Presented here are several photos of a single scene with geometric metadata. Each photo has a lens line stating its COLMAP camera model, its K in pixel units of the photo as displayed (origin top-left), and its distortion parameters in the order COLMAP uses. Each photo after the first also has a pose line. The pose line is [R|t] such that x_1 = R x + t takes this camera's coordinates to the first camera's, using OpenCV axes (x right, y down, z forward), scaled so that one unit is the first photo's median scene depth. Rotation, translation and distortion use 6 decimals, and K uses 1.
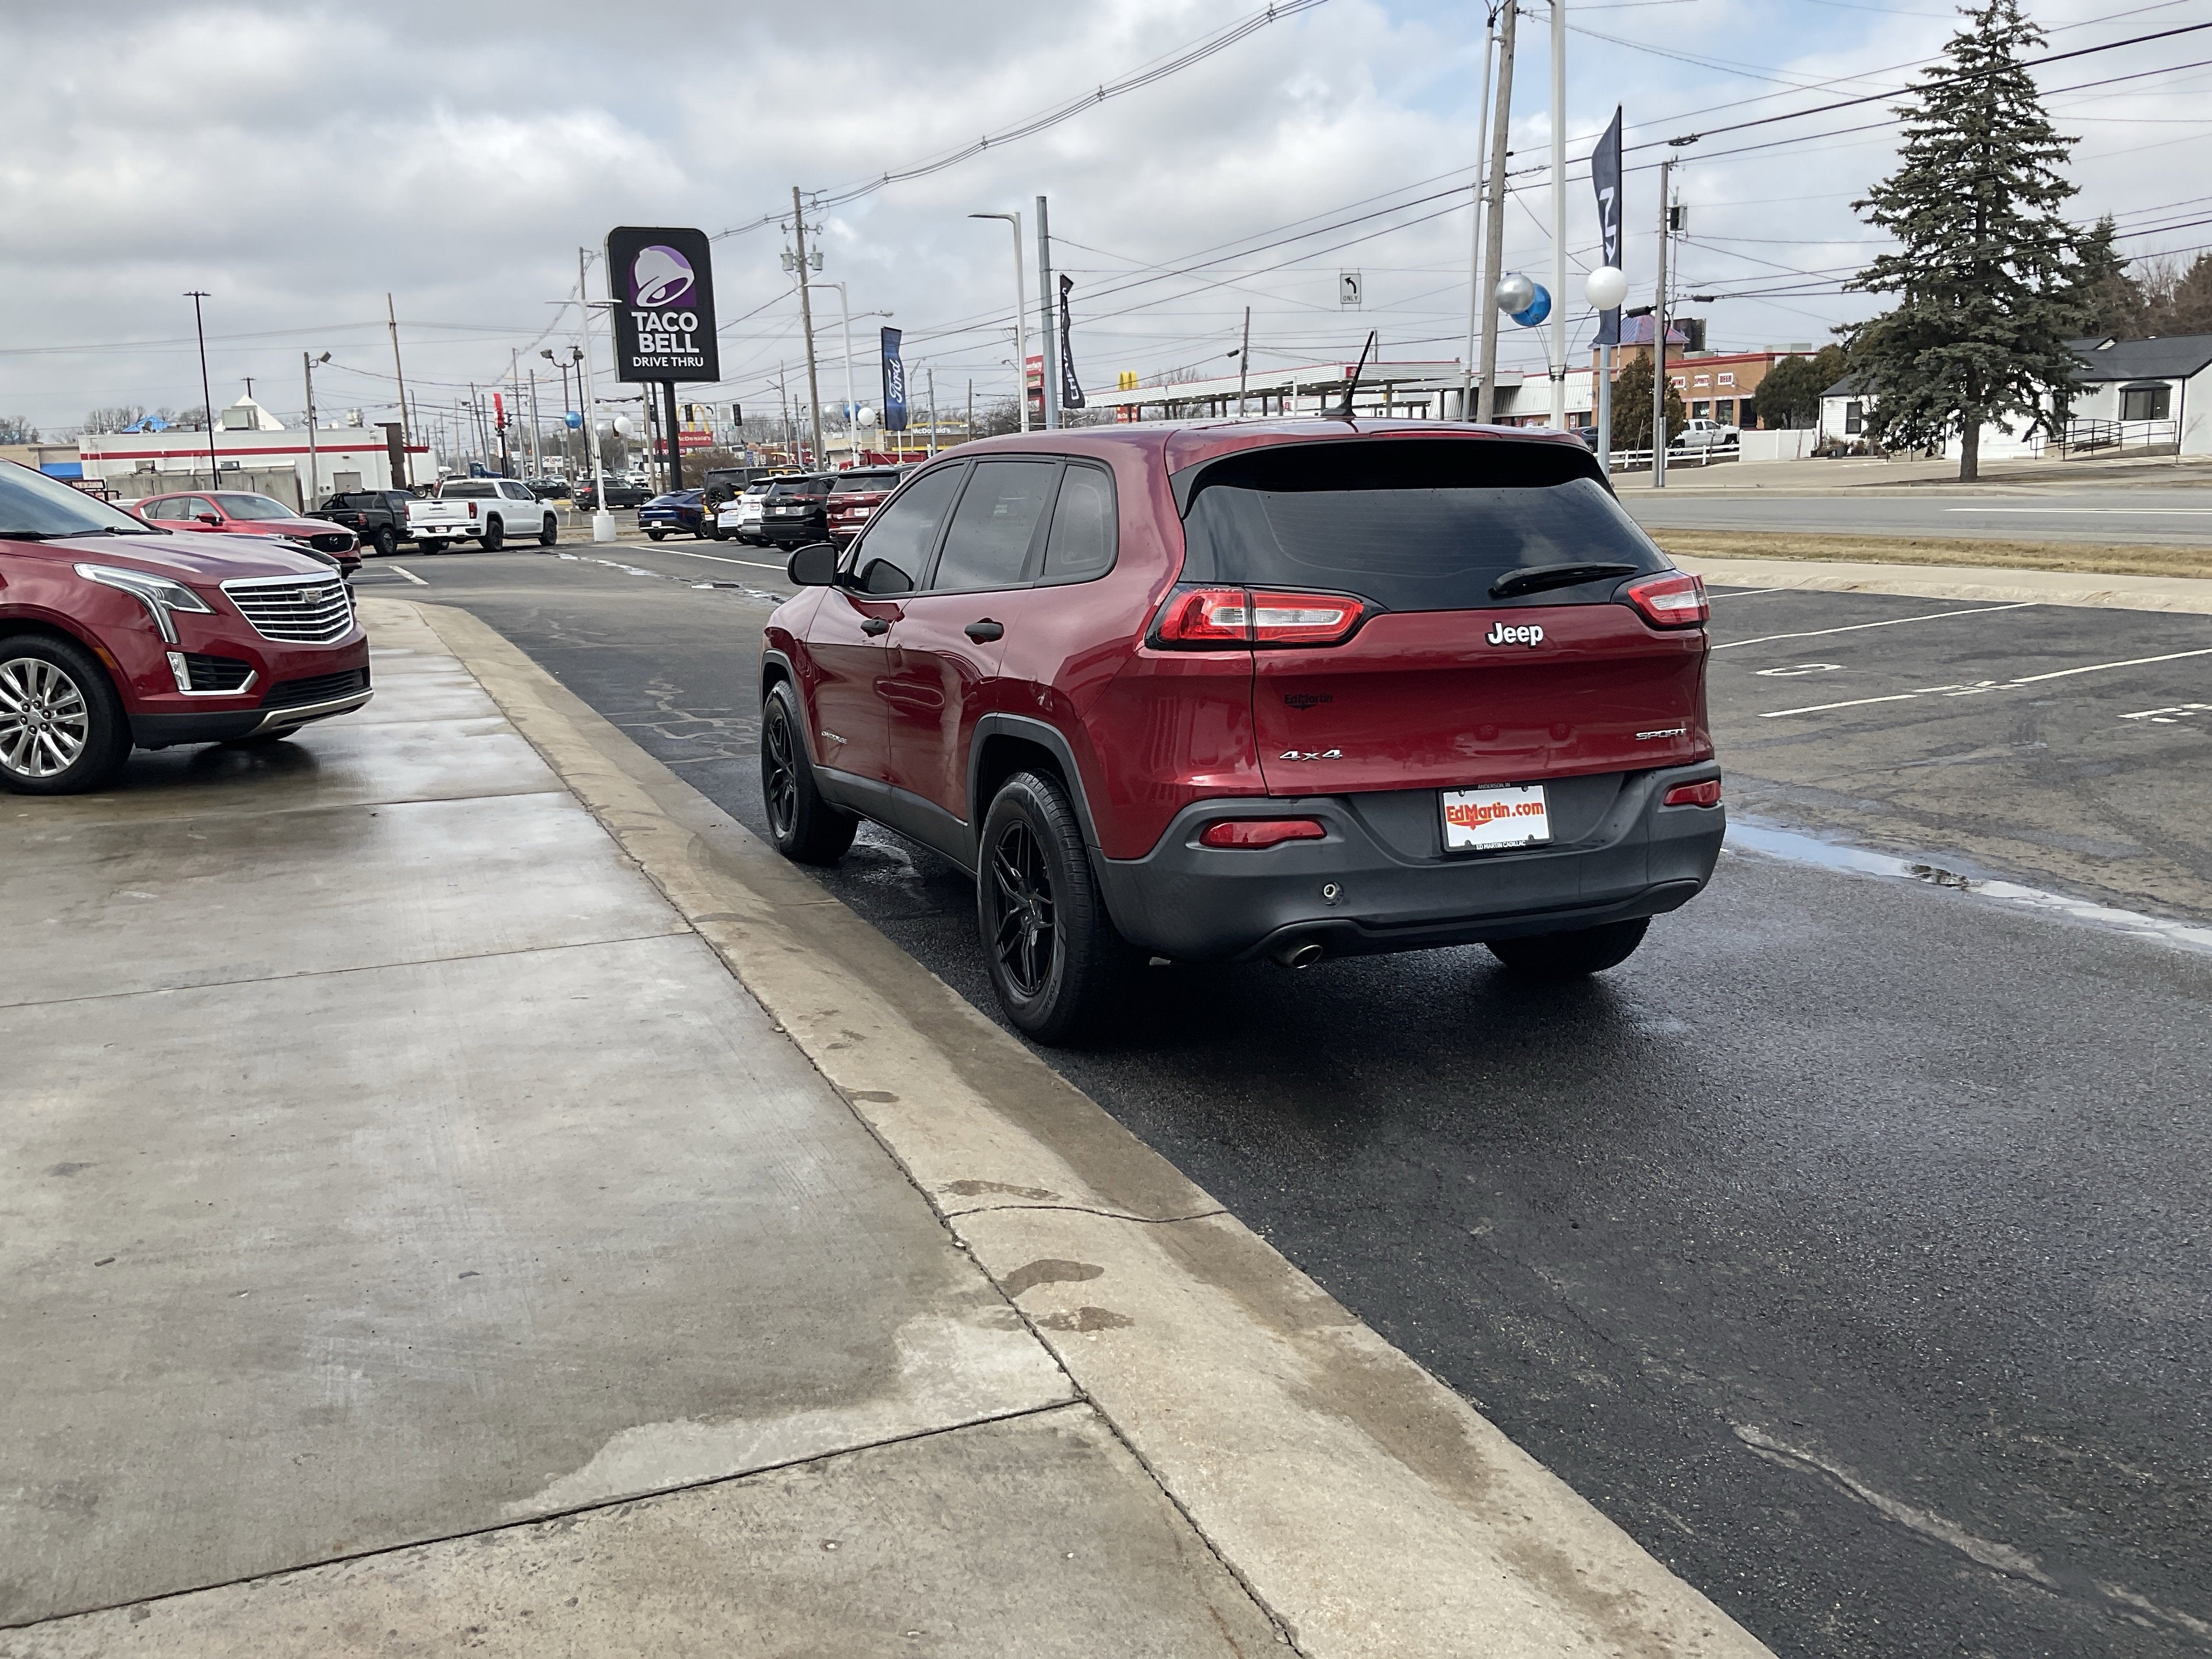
lens RADIAL K [[1825.5, 0, 1110.8], [0, 1825.5, 819.3], [0, 0, 1]] dist [0.067847, -0.133833]
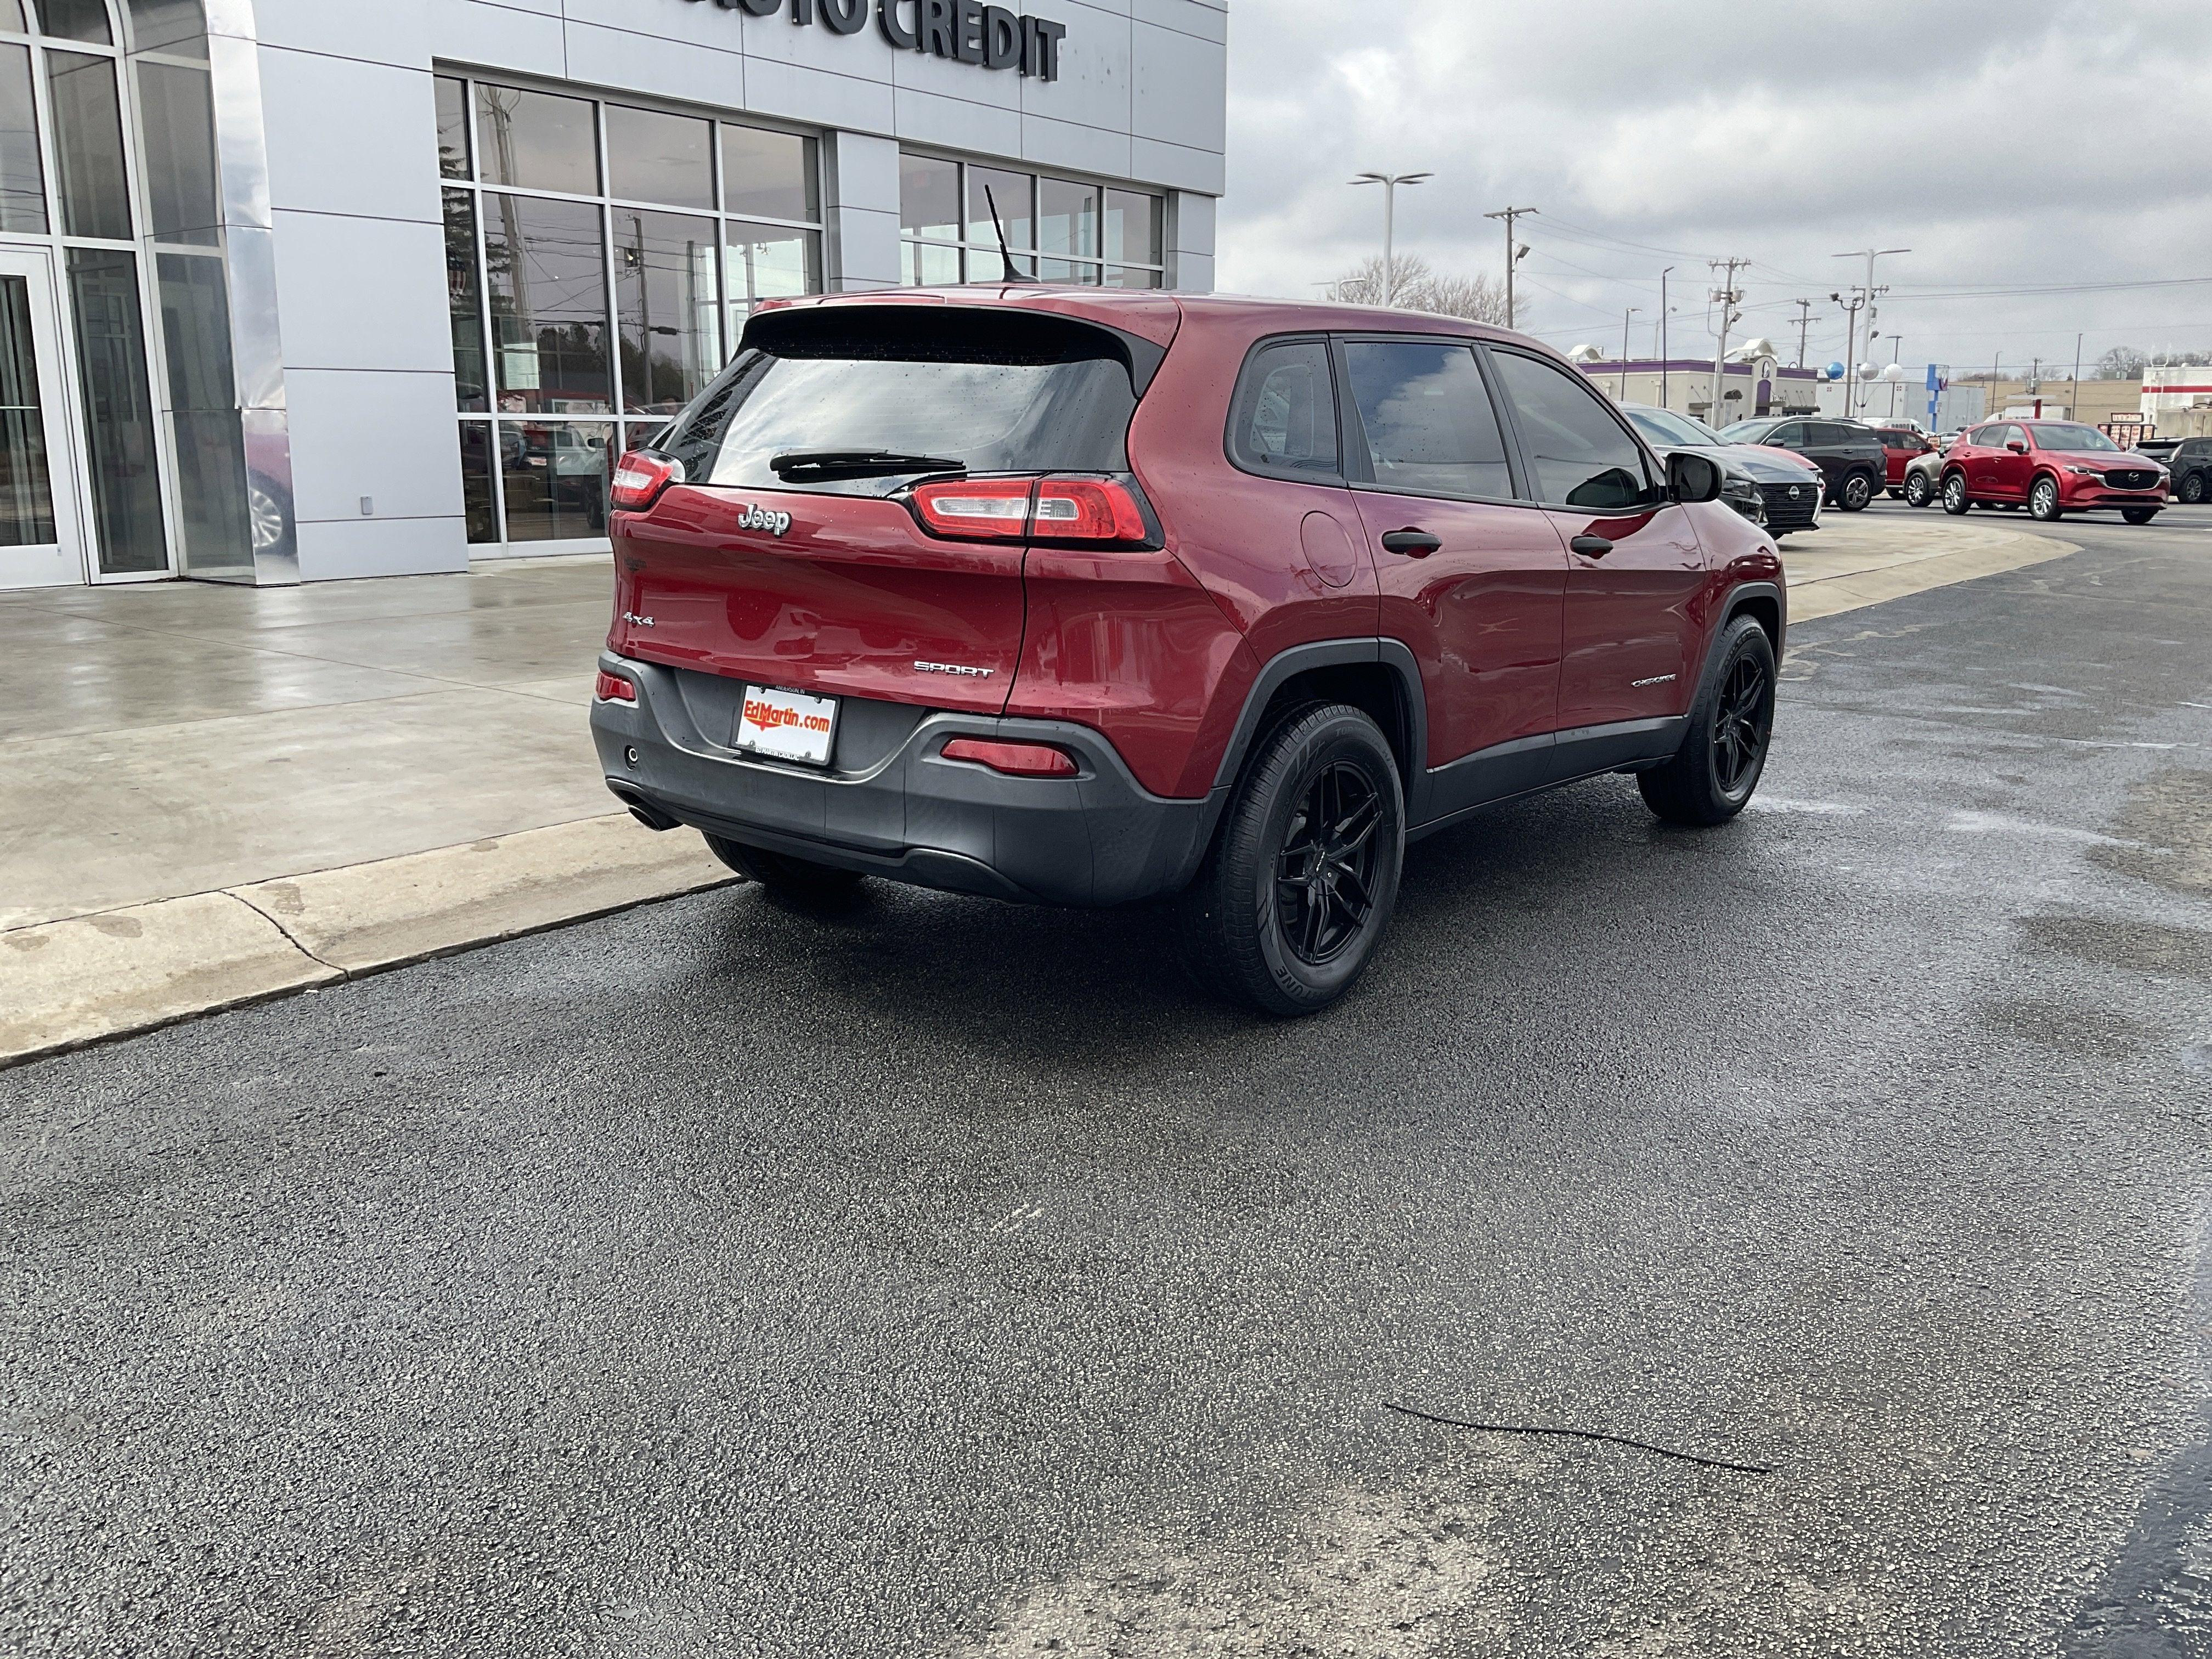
lens RADIAL K [[1825.5, 0, 1109.9], [0, 1825.5, 839.5], [0, 0, 1]] dist [0.067847, -0.133833]
pose [[0.488317, 0.220117, -0.844450, 0.873802], [-0.183121, 0.971968, 0.147463, -0.088988], [0.853237, 0.082627, 0.514937, 0.548757]]
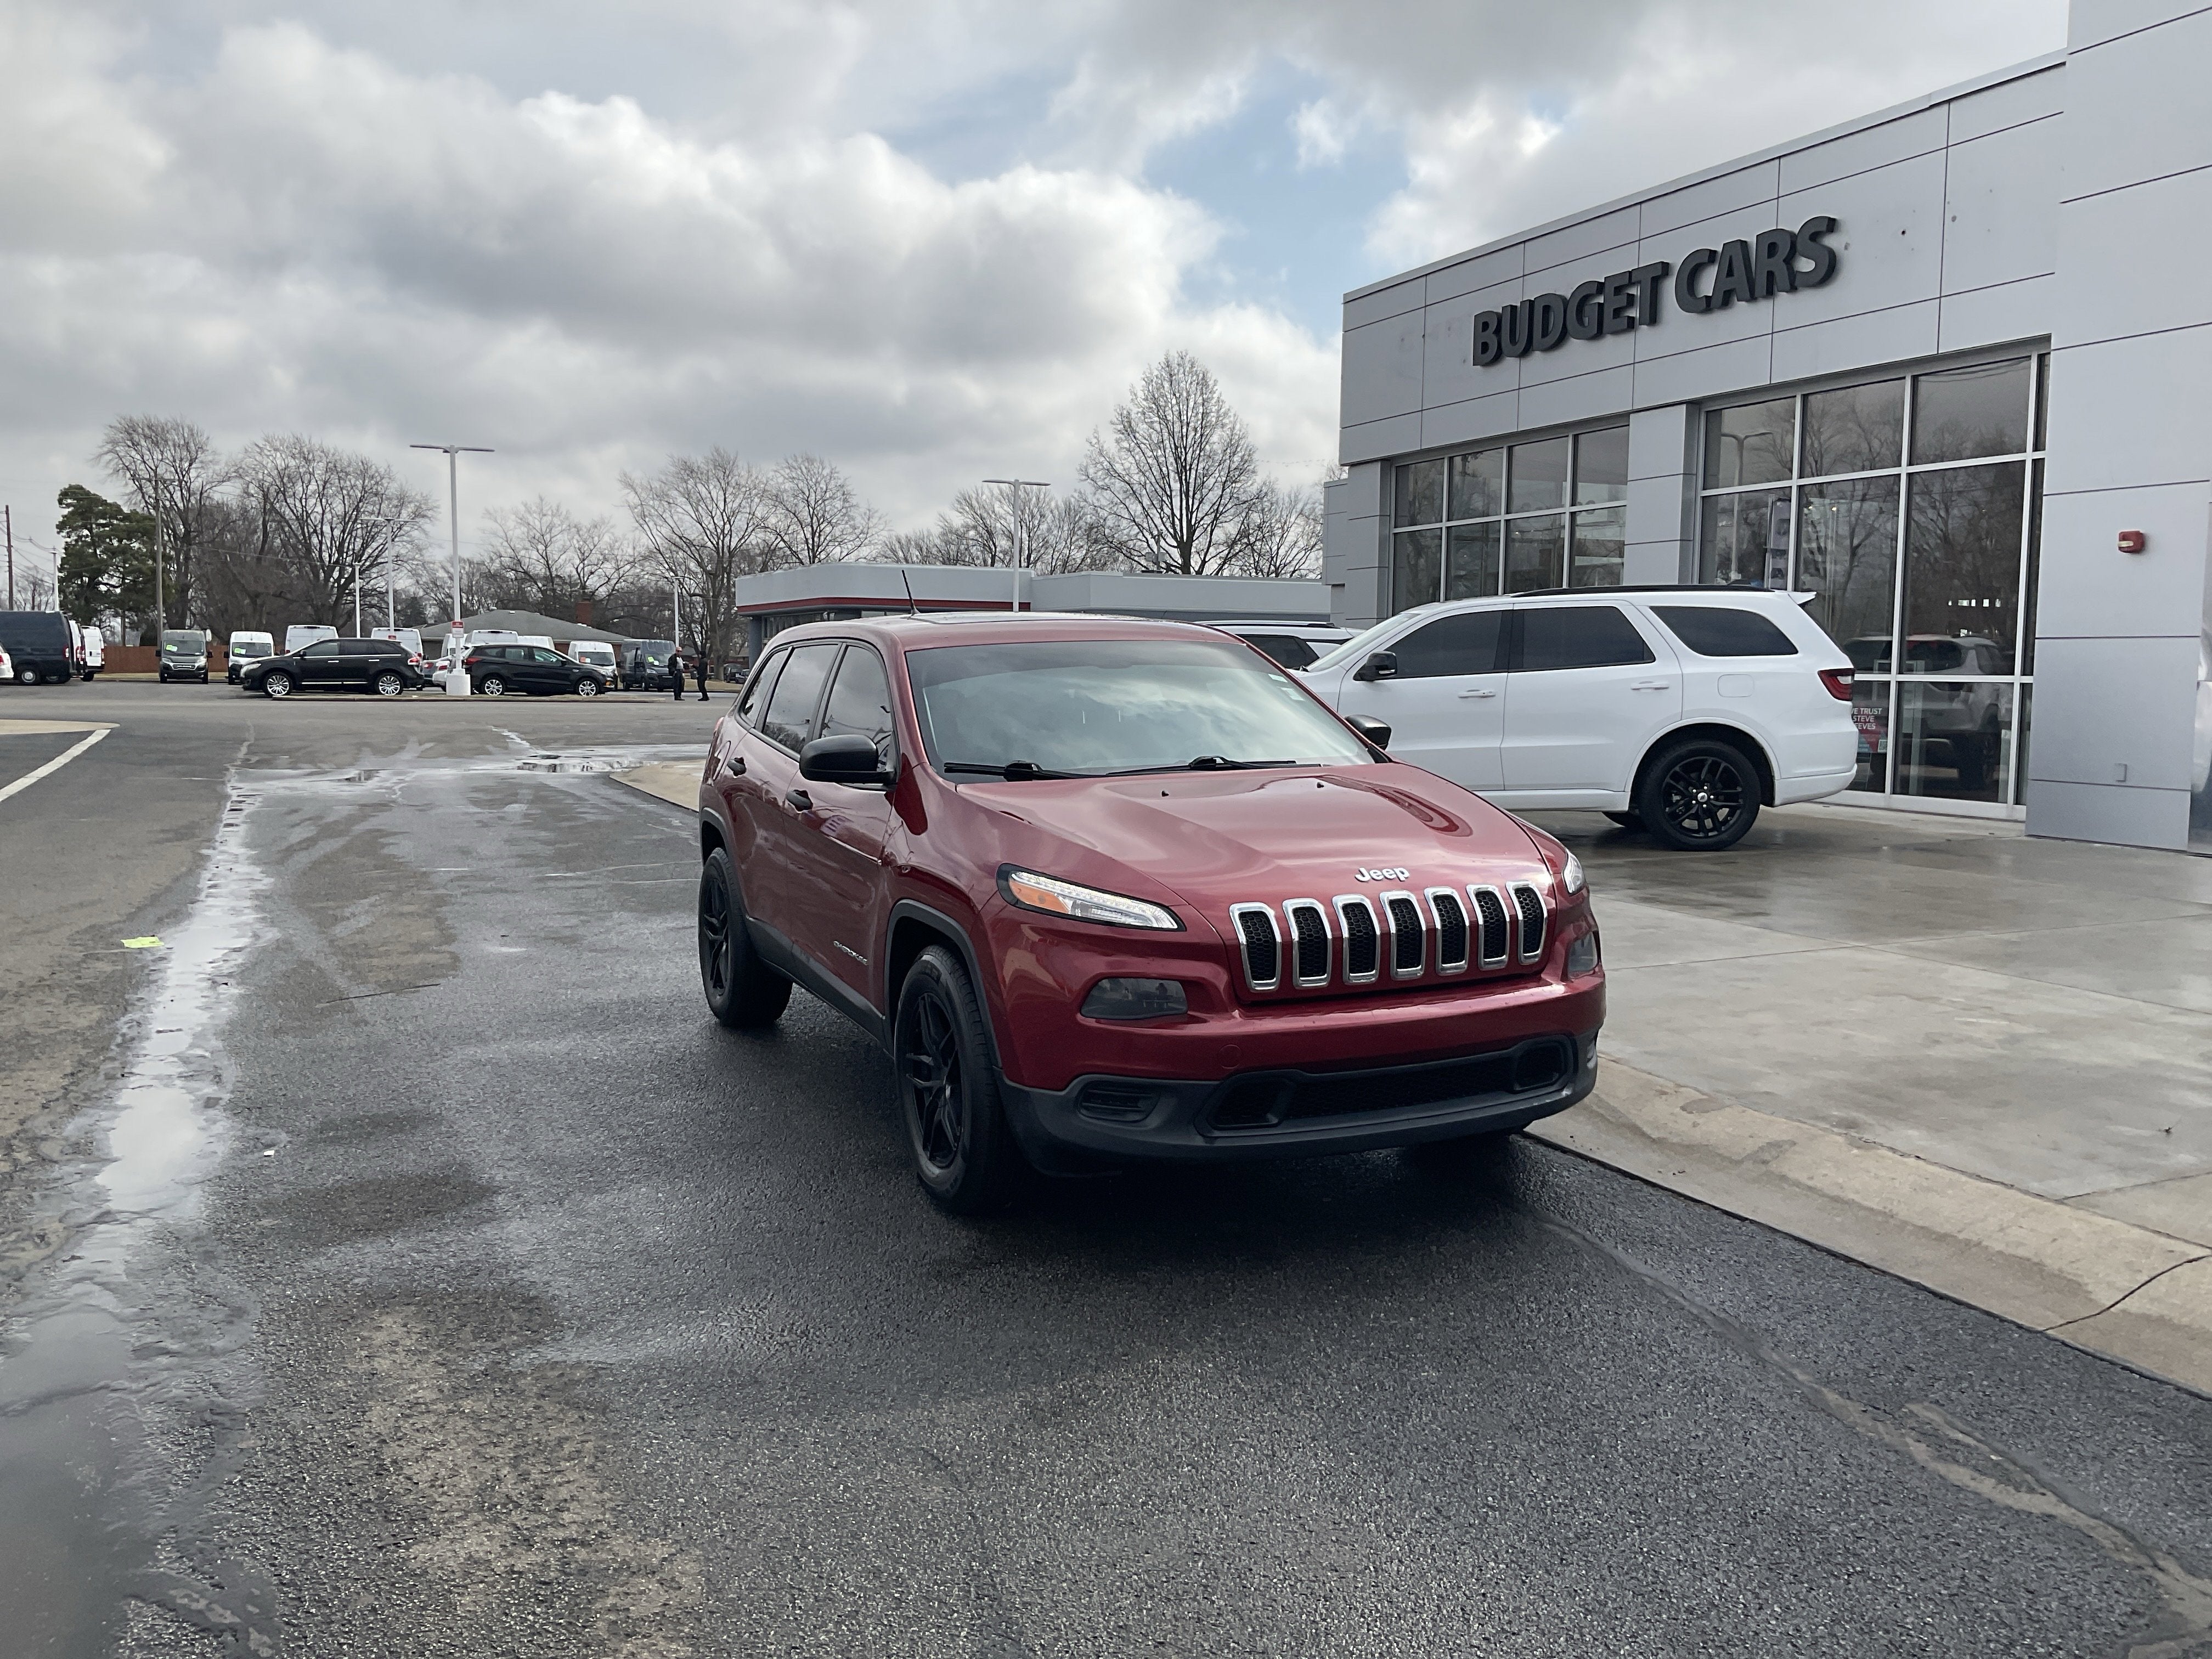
lens RADIAL K [[1825.5, 0, 1103.9], [0, 1825.5, 854.9], [0, 0, 1]] dist [0.067847, -0.133833]
pose [[-0.999712, 0.021826, -0.010010, -0.011714], [0.017928, 0.955794, 0.293490, -0.439166], [0.015973, 0.293226, -0.955910, 2.330918]]
